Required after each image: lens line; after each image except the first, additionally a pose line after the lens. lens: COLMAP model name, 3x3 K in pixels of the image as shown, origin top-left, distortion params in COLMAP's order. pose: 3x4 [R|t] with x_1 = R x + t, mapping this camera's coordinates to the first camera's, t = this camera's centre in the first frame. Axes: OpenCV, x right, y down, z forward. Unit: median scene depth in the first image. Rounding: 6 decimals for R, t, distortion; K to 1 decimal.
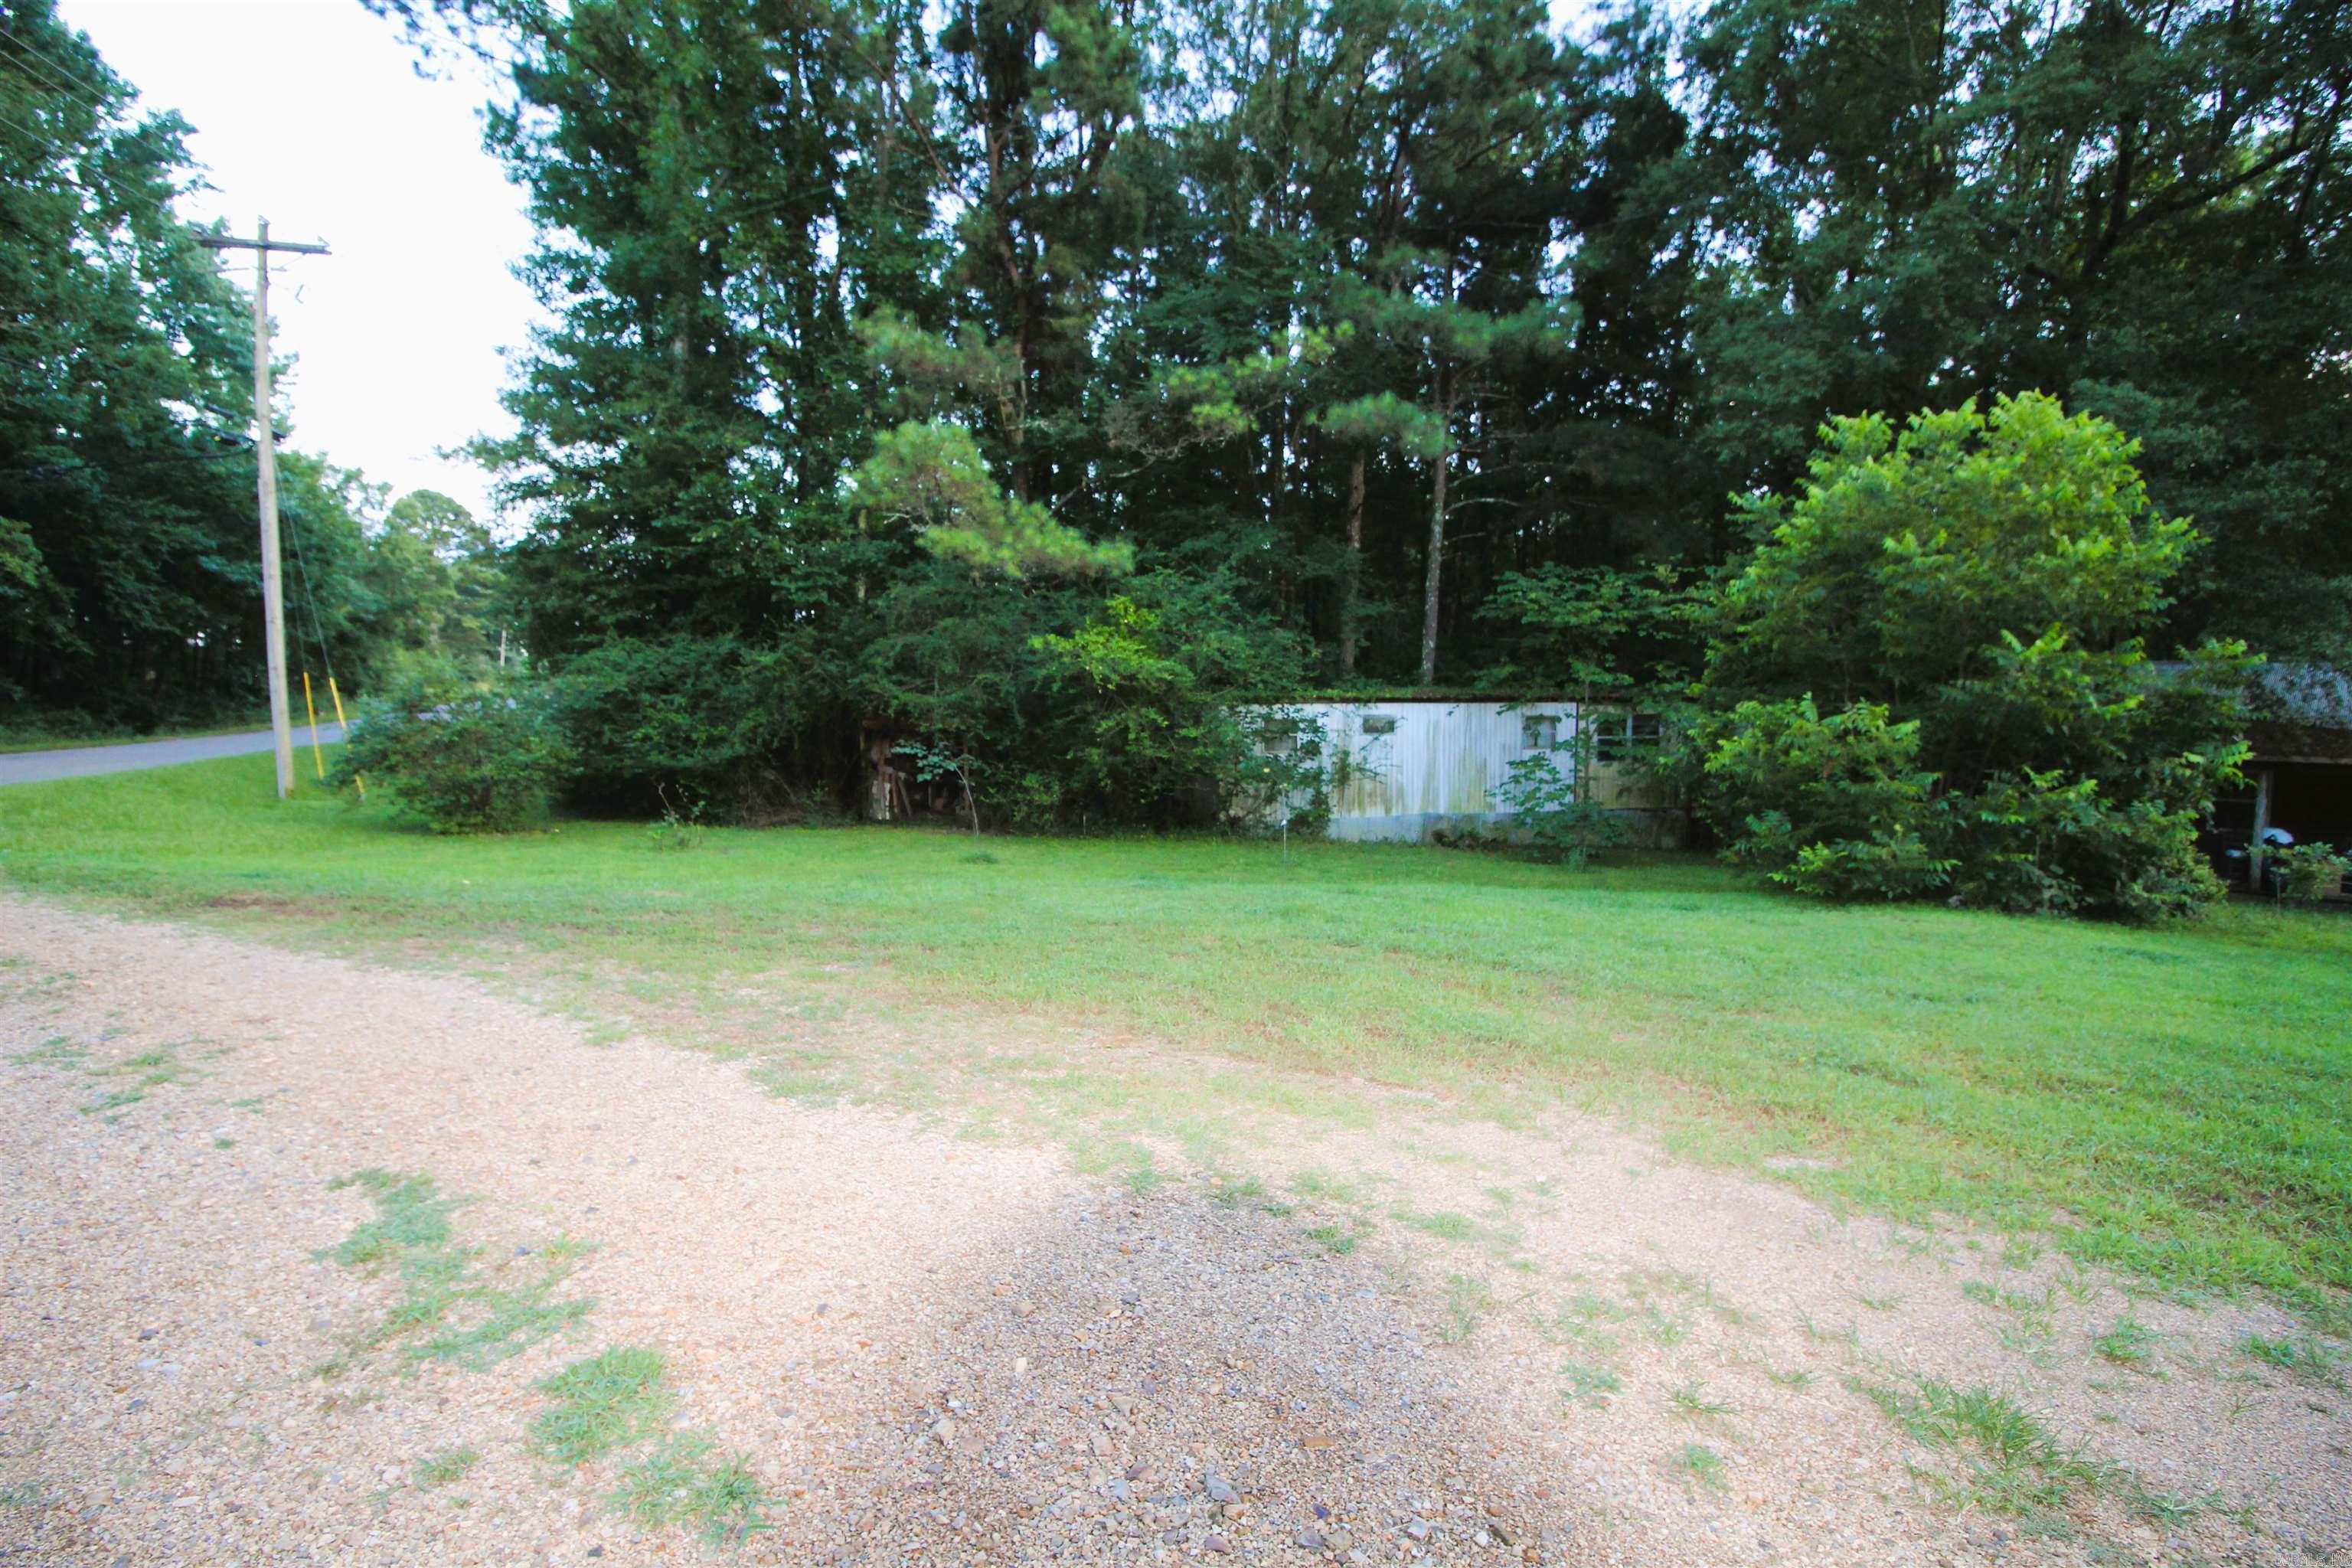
lens RADIAL K [[1080.8, 0, 1177.0], [0, 1080.8, 781.4], [0, 0, 1]] dist [-0.001253, -0.000080]
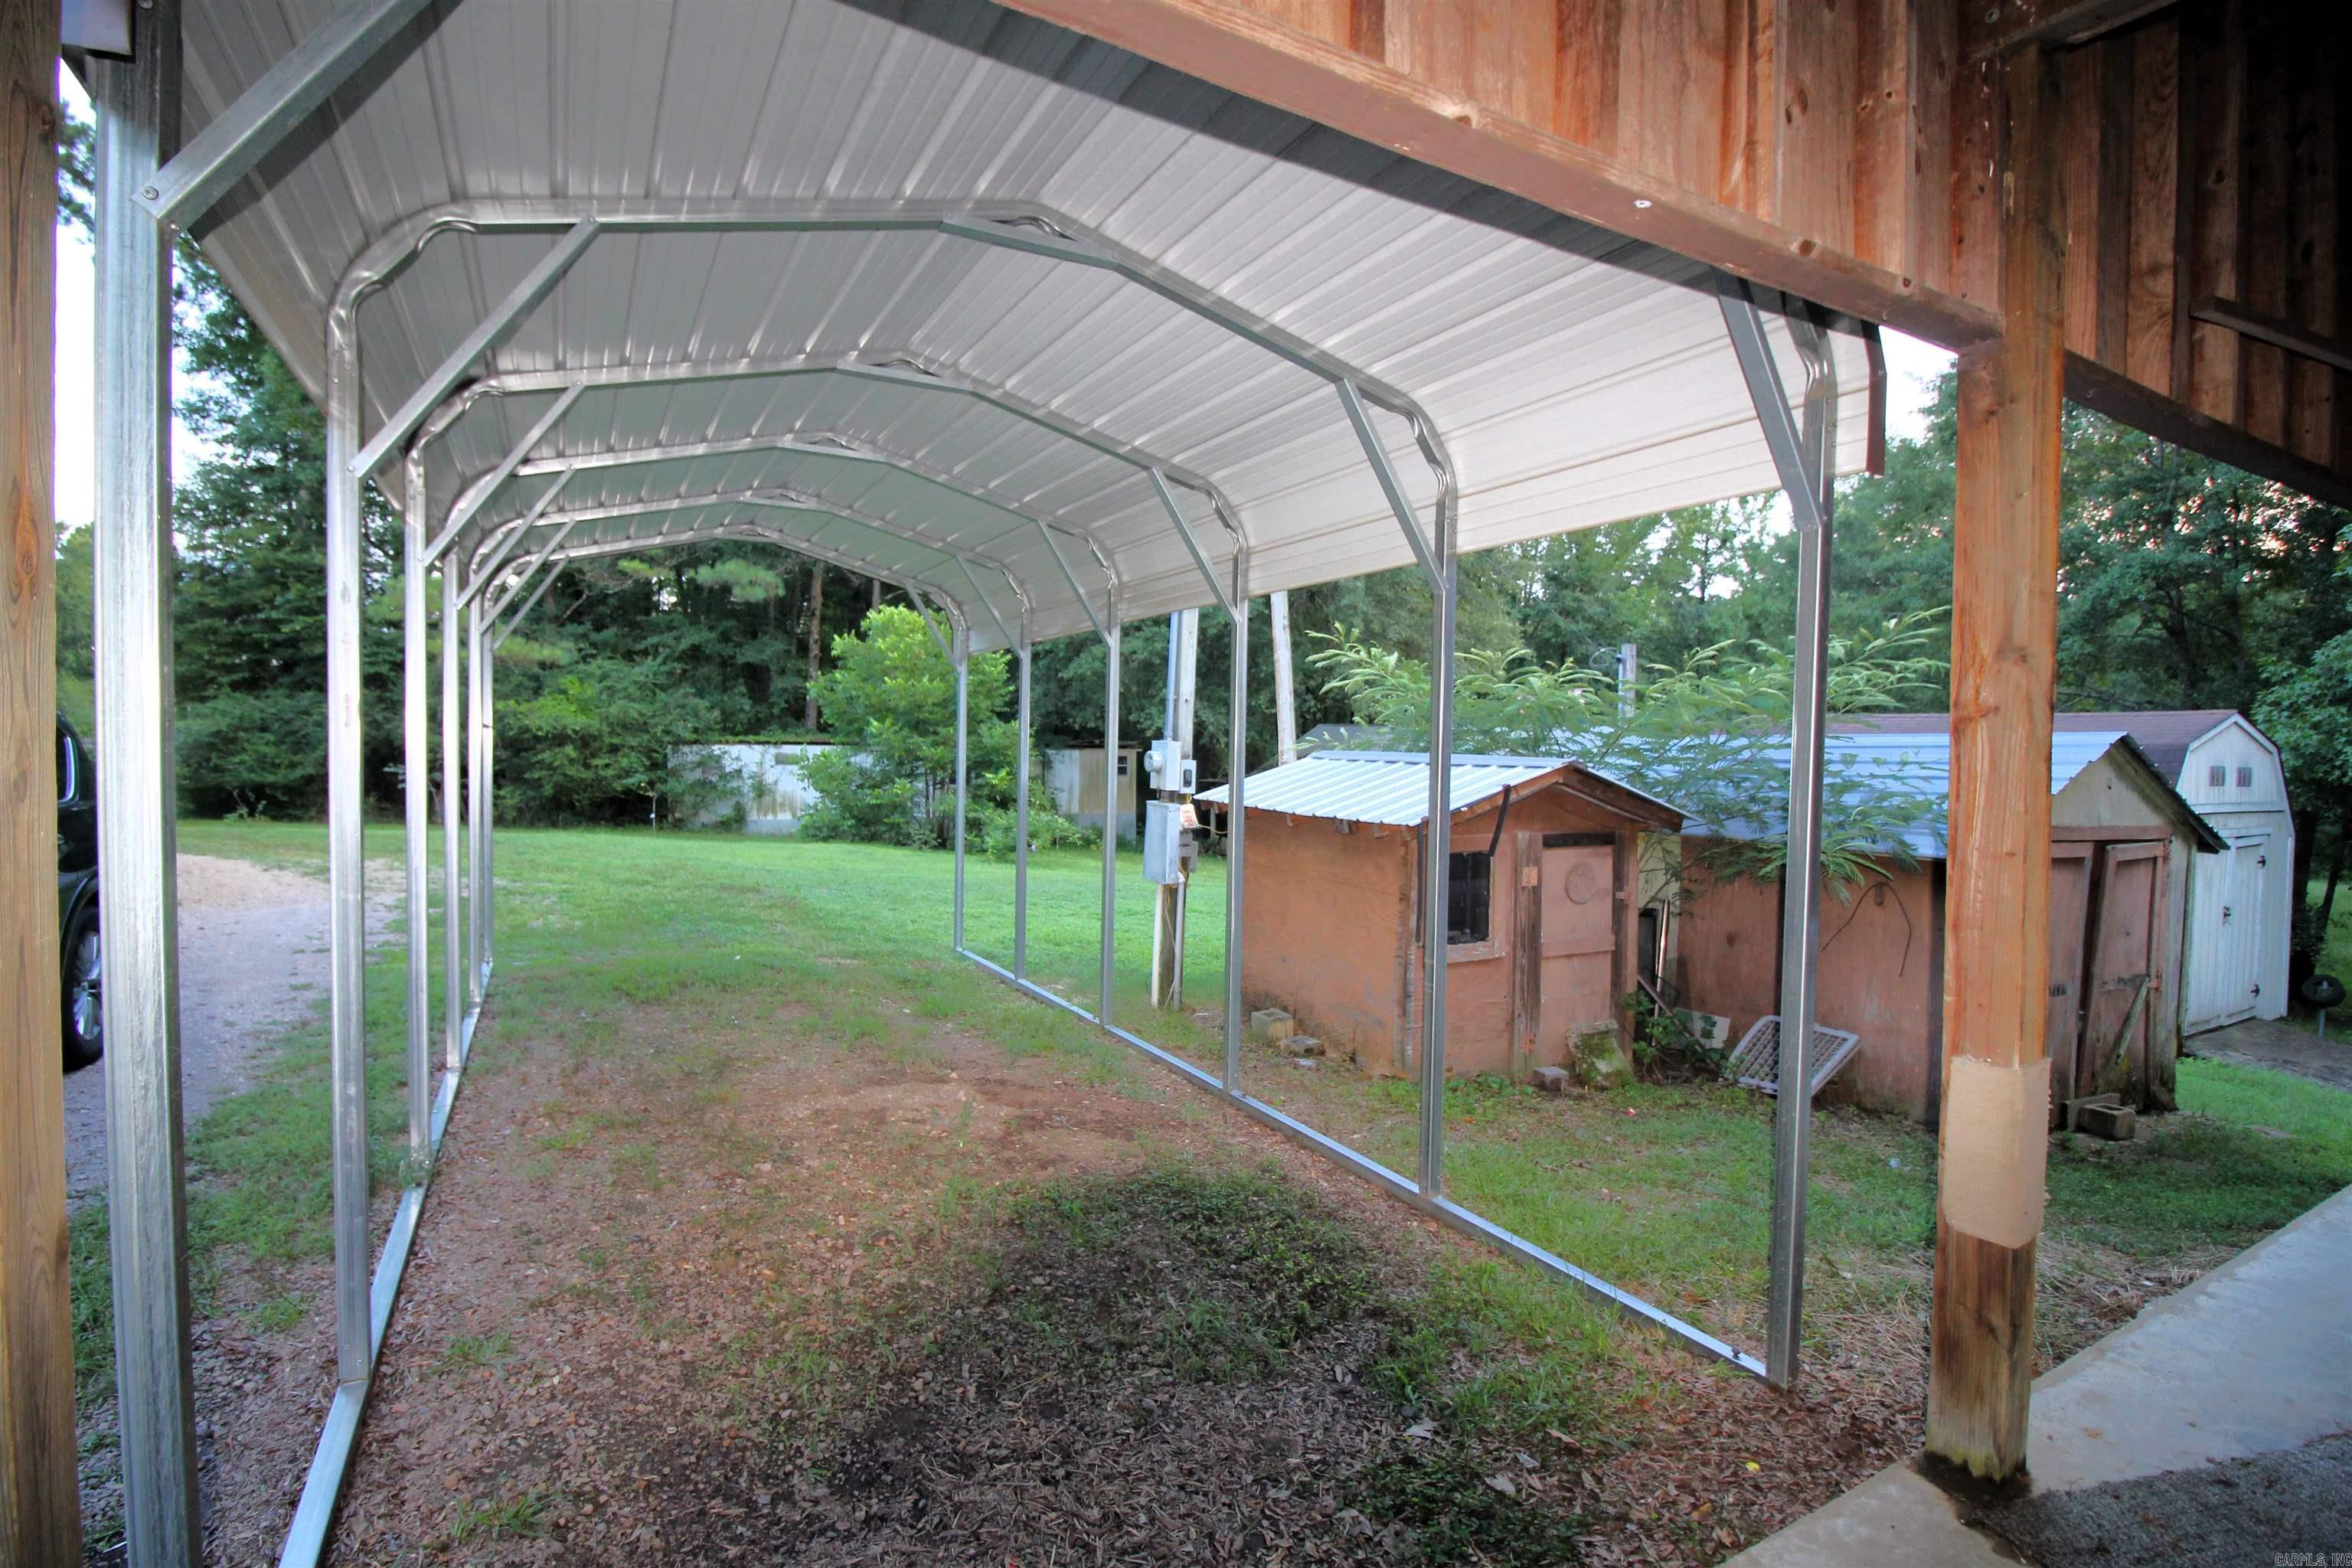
lens RADIAL K [[1095.6, 0, 1175.1], [0, 1095.6, 781.5], [0, 0, 1]] dist [0.000671, 0.000048]
pose [[0.986656, 0.007289, 0.162657, 0.499476], [-0.000526, 0.999135, -0.041580, 0.045604], [-0.162819, 0.040940, 0.985806, -0.652733]]
